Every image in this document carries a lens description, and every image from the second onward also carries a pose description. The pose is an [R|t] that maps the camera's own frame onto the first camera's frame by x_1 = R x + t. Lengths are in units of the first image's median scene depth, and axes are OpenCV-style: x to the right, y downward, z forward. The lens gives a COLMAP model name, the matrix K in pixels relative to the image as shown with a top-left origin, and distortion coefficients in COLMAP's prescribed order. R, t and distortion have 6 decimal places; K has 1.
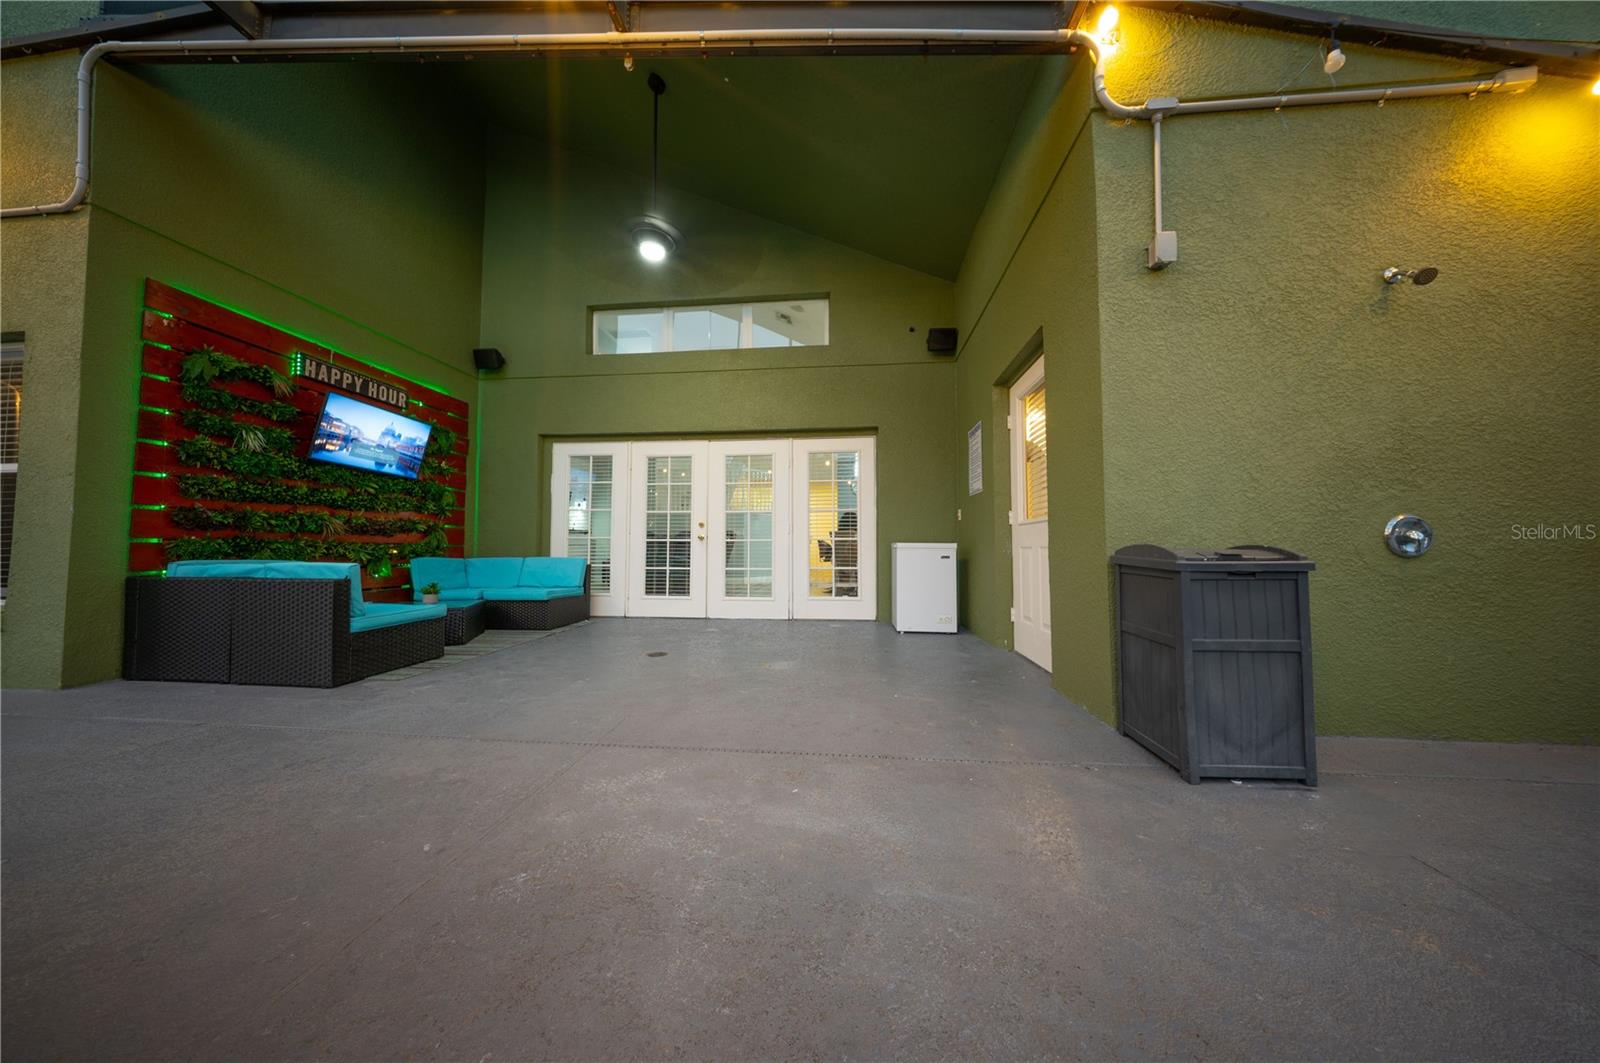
lens RADIAL K [[468.2, 0, 800.0], [0, 468.2, 531.5], [0, 0, 1]] dist [0.009763, -0.004371]
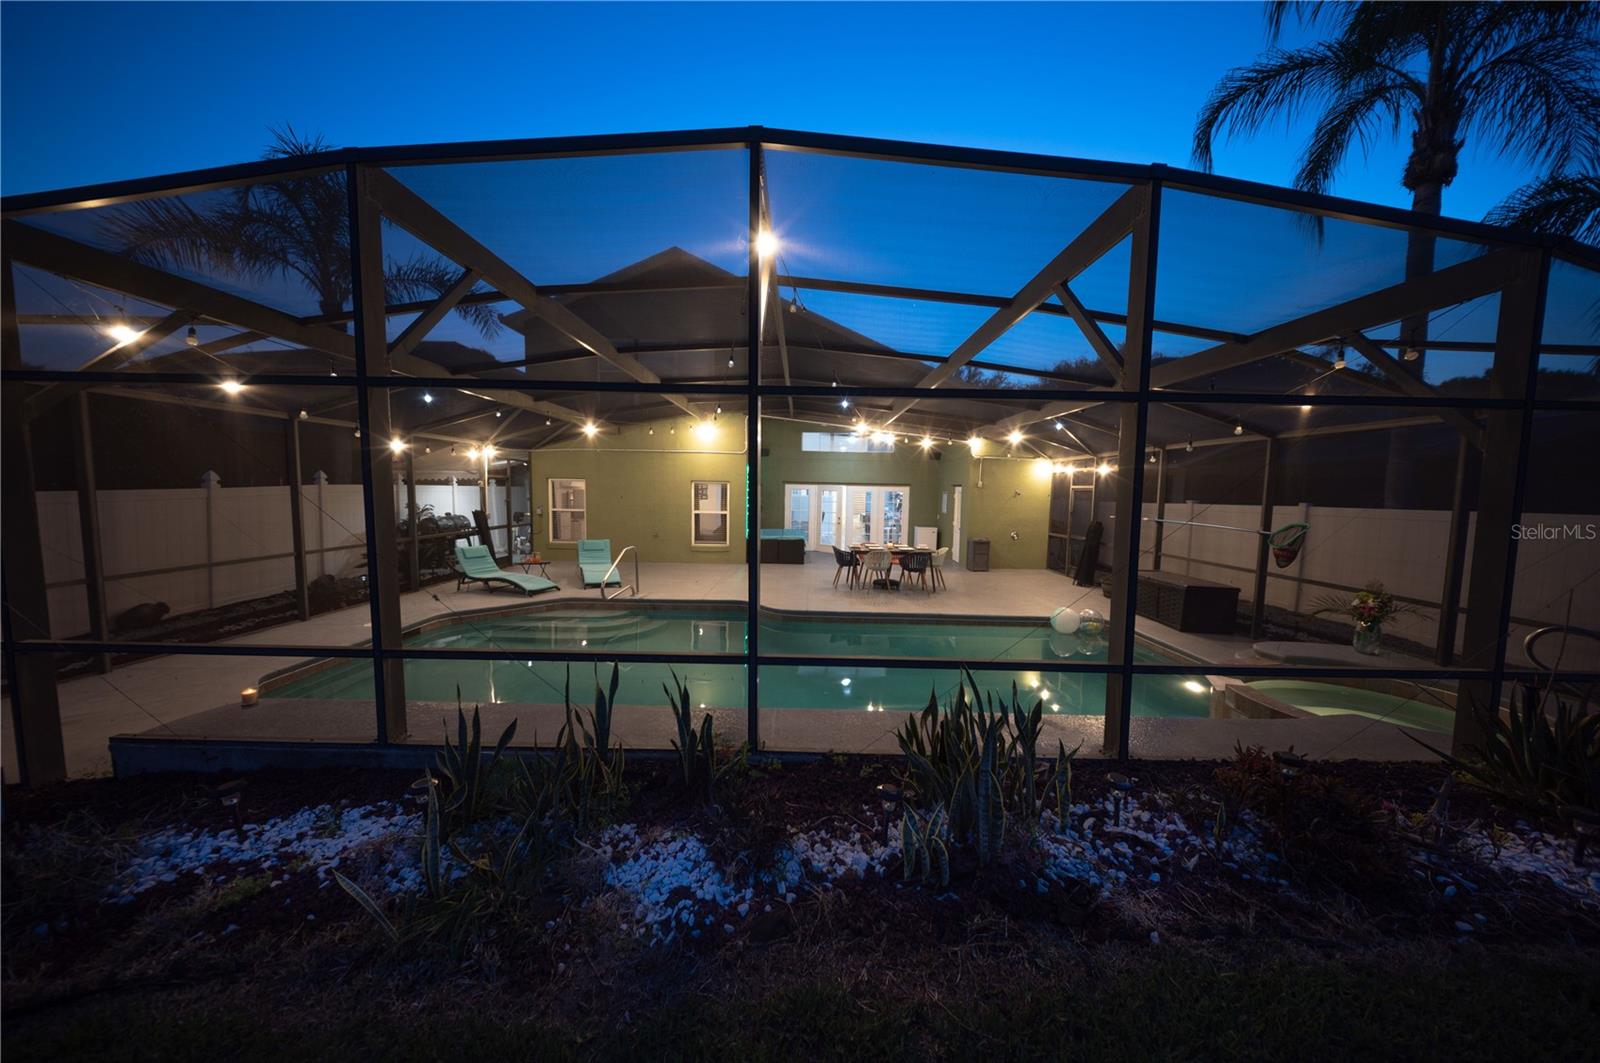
lens RADIAL K [[511.3, 0, 800.0], [0, 511.3, 531.5], [0, 0, 1]] dist [0.010225, -0.000025]
pose [[0.995188, 0.014331, 0.096931, -0.816394], [-0.026067, 0.992320, 0.120918, -0.306172], [-0.094453, -0.122863, 0.987919, -2.059156]]
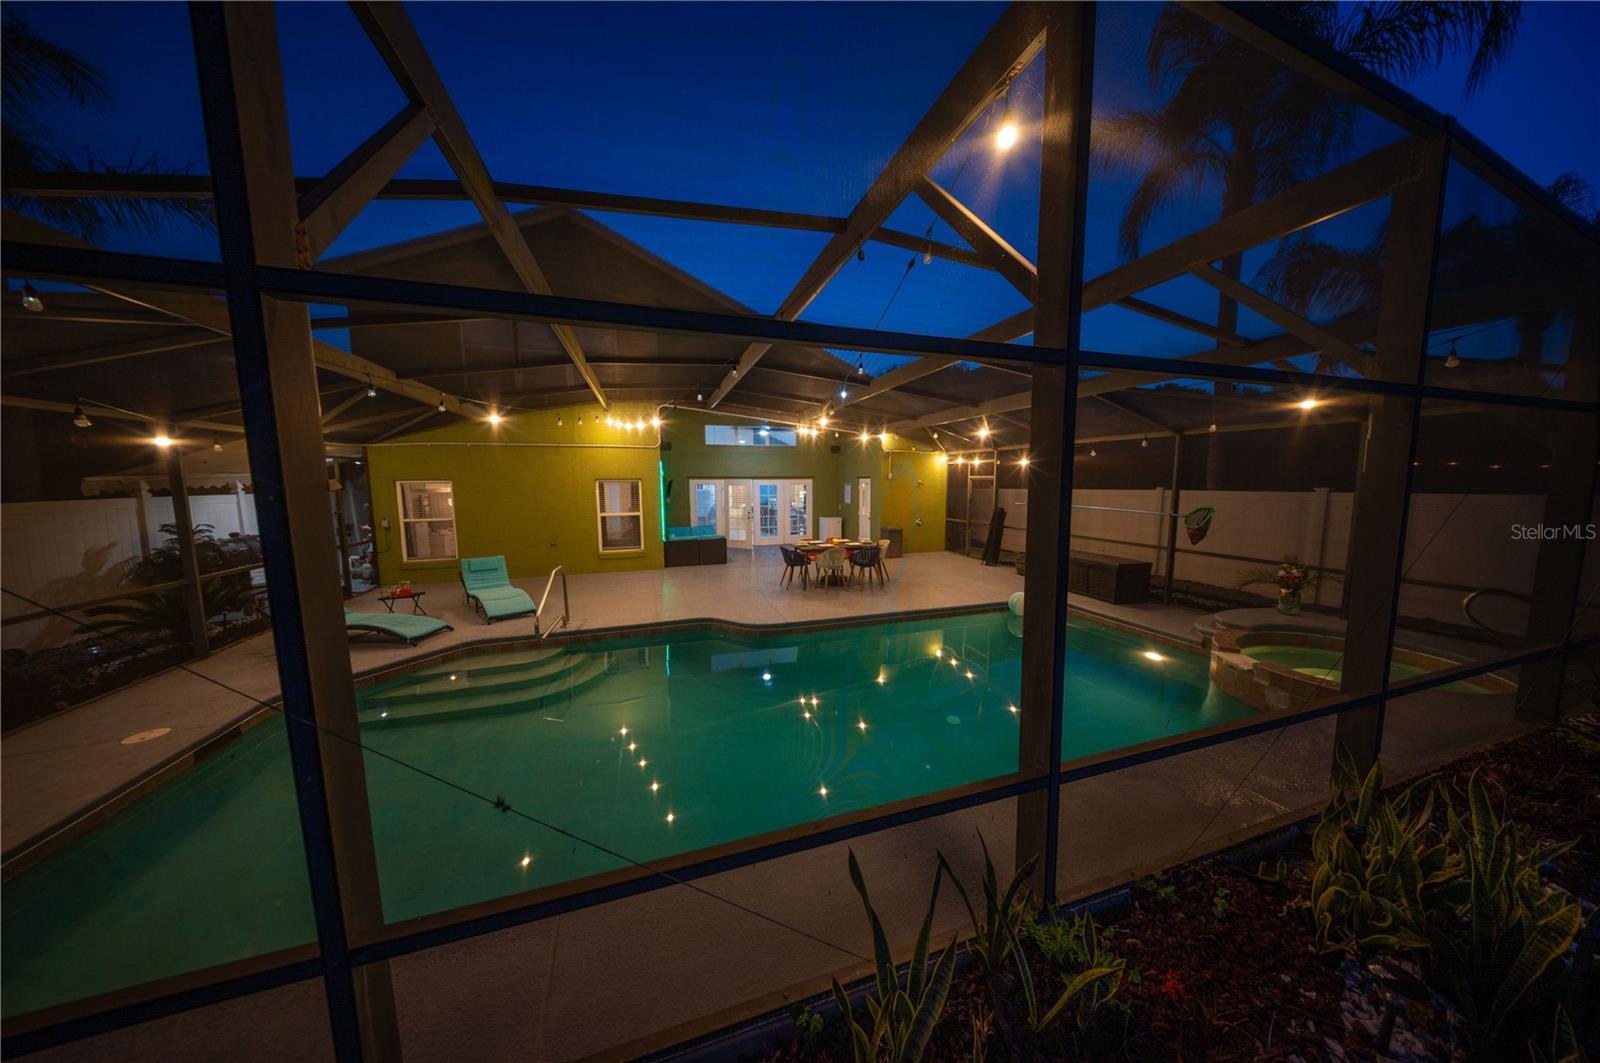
lens RADIAL K [[468.2, 0, 800.0], [0, 468.2, 531.5], [0, 0, 1]] dist [0.009763, -0.004371]
pose [[0.916601, -0.046733, 0.397063, -1.121991], [-0.012505, 0.989308, 0.145304, -0.318790], [-0.399608, -0.138151, 0.906216, -1.696181]]
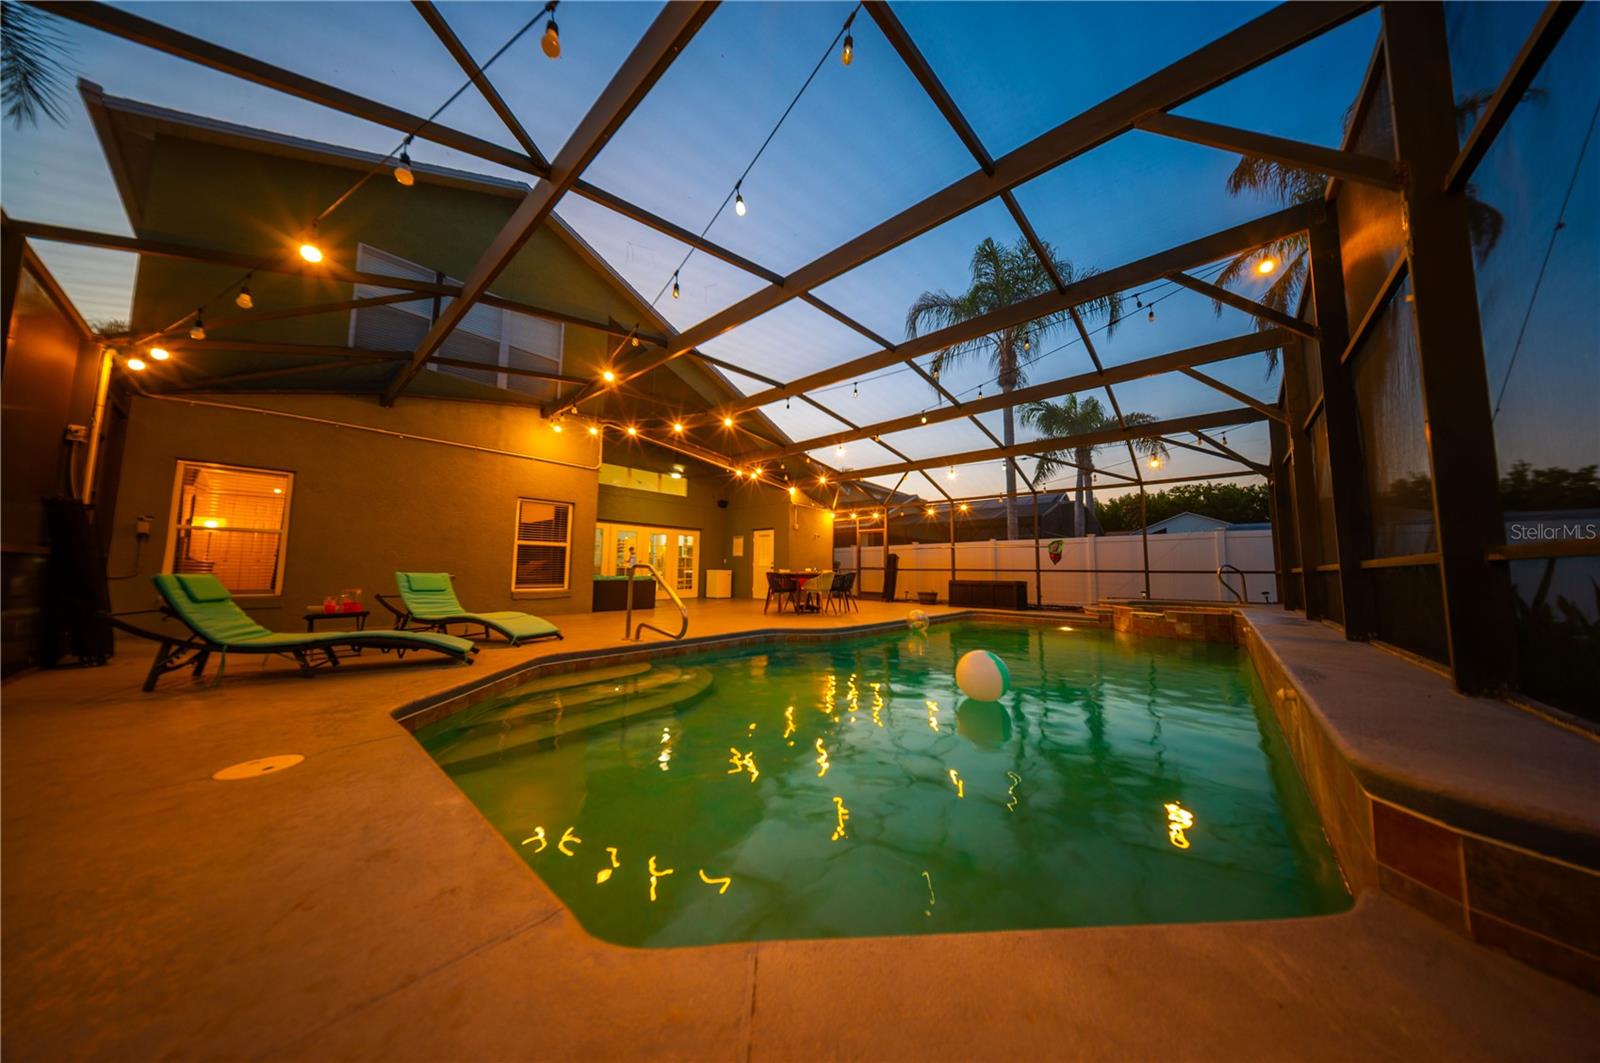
lens RADIAL K [[468.2, 0, 800.0], [0, 468.2, 531.5], [0, 0, 1]] dist [0.009763, -0.004371]
pose [[0.578977, 0.079732, 0.811436, -1.877224], [-0.045251, 0.996816, -0.065660, -0.048993], [-0.814087, 0.001298, 0.580741, -1.185430]]
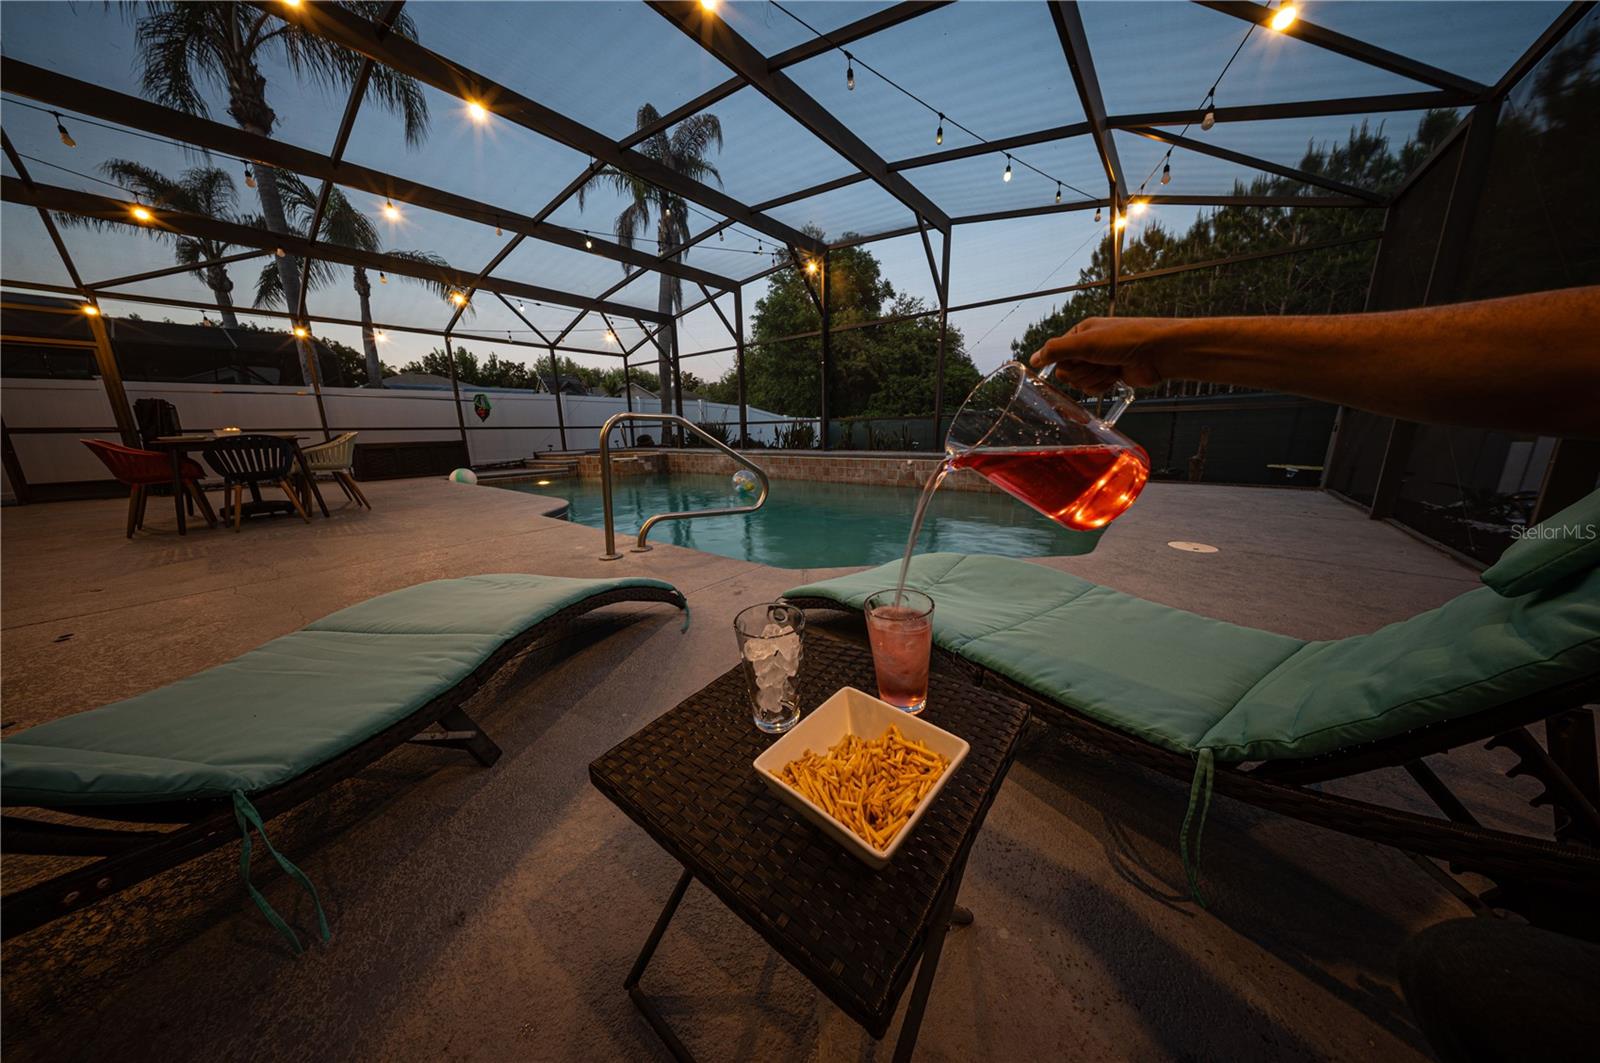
lens RADIAL K [[468.2, 0, 800.0], [0, 468.2, 531.5], [0, 0, 1]] dist [0.009763, -0.004371]
pose [[-0.839738, -0.105632, 0.532619, -1.696289], [-0.004443, 0.982199, 0.187790, -0.007586], [-0.542974, 0.155328, -0.825259, 0.128457]]
